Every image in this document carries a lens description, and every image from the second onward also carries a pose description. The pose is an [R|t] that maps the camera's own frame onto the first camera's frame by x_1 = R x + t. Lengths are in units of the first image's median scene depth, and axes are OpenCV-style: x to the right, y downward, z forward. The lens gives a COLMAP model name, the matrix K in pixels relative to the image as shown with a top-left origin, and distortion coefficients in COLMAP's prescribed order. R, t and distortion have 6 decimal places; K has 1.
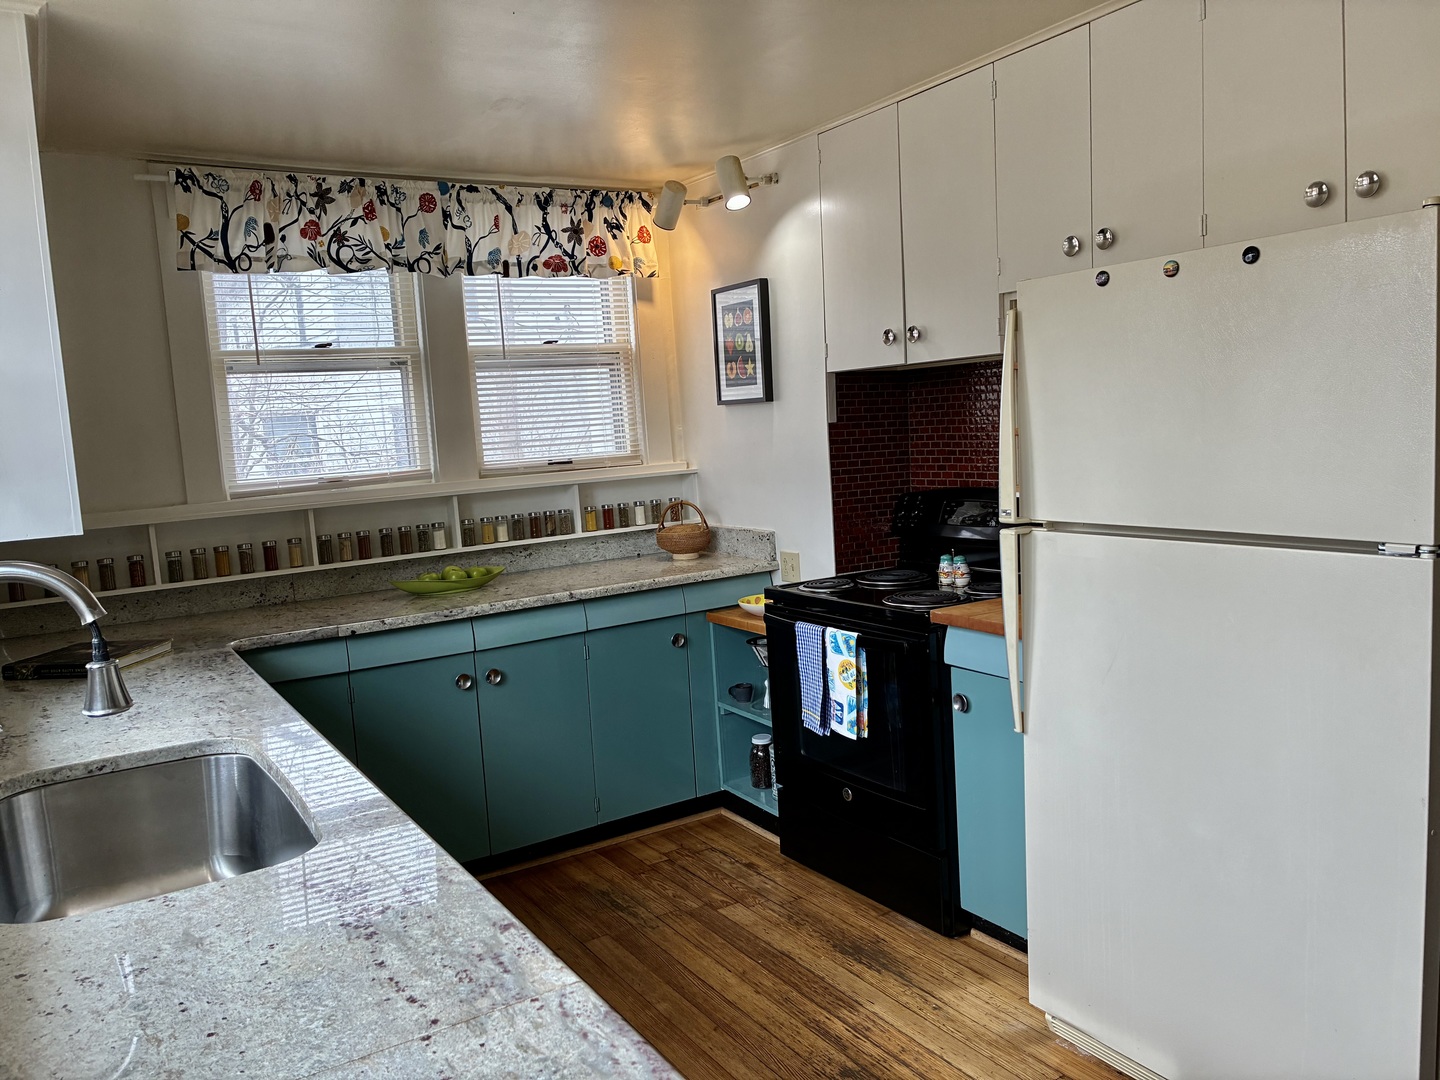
lens RADIAL K [[1084.6, 0, 721.2], [0, 1084.6, 530.6], [0, 0, 1]] dist [0.013299, 0.007551]
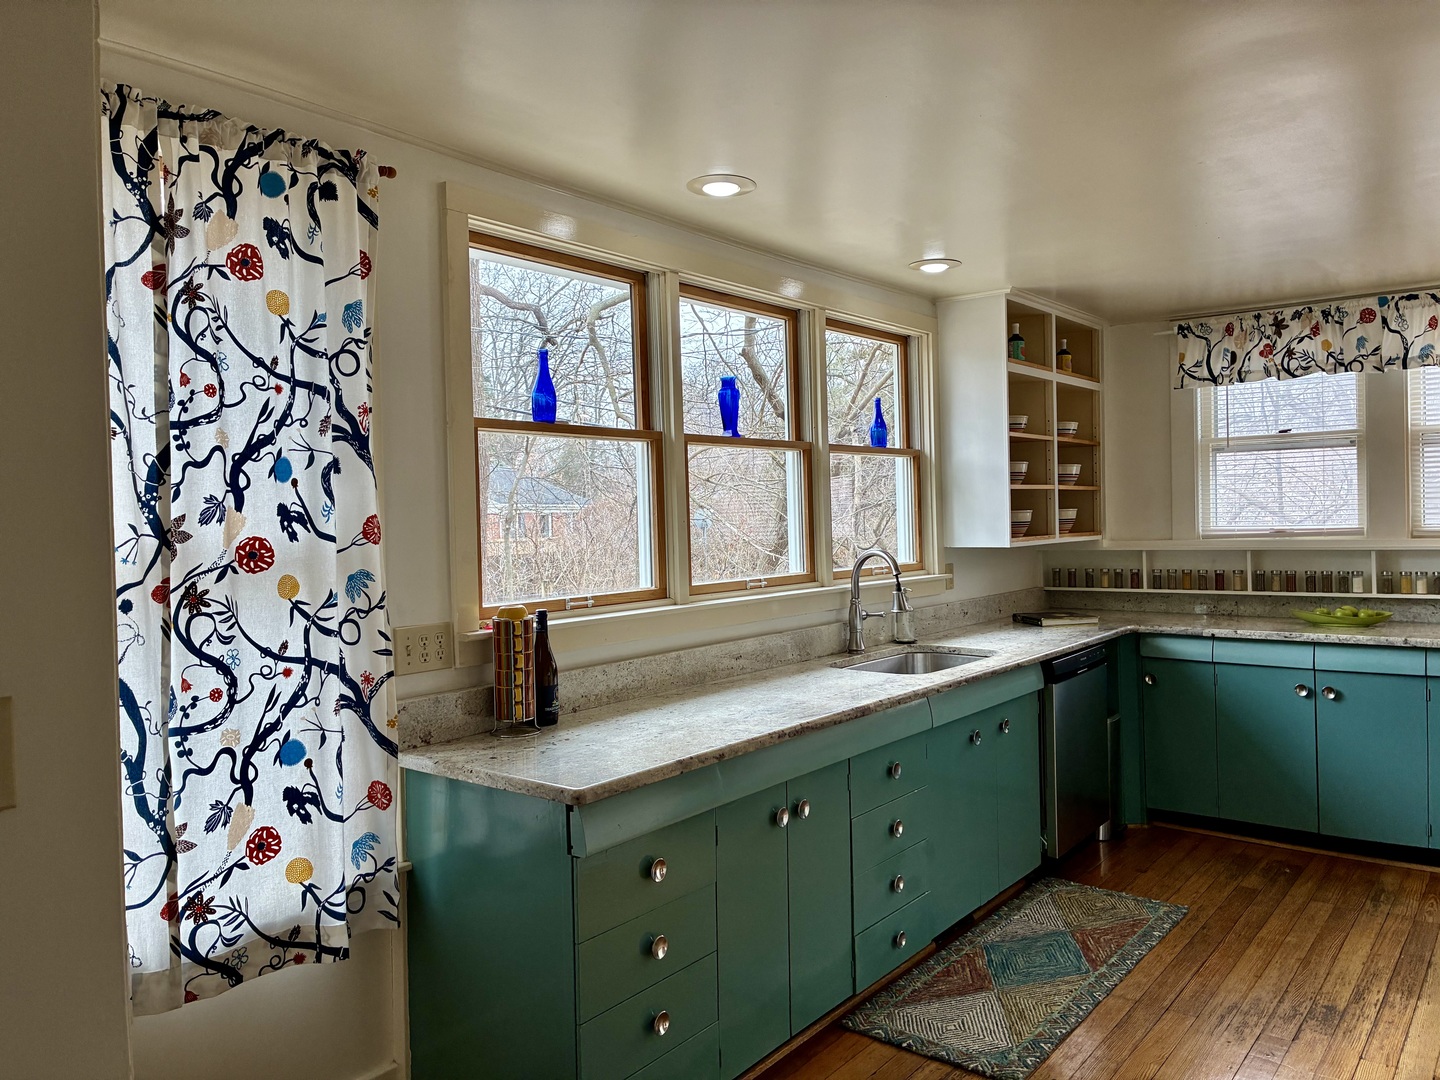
lens RADIAL K [[1084.6, 0, 717.8], [0, 1084.6, 542.6], [0, 0, 1]] dist [0.013299, 0.007551]
pose [[0.341009, 0.078338, -0.936790, 0.695057], [-0.094710, 0.994314, 0.048672, -0.033305], [0.935277, 0.072125, 0.346490, -0.118894]]
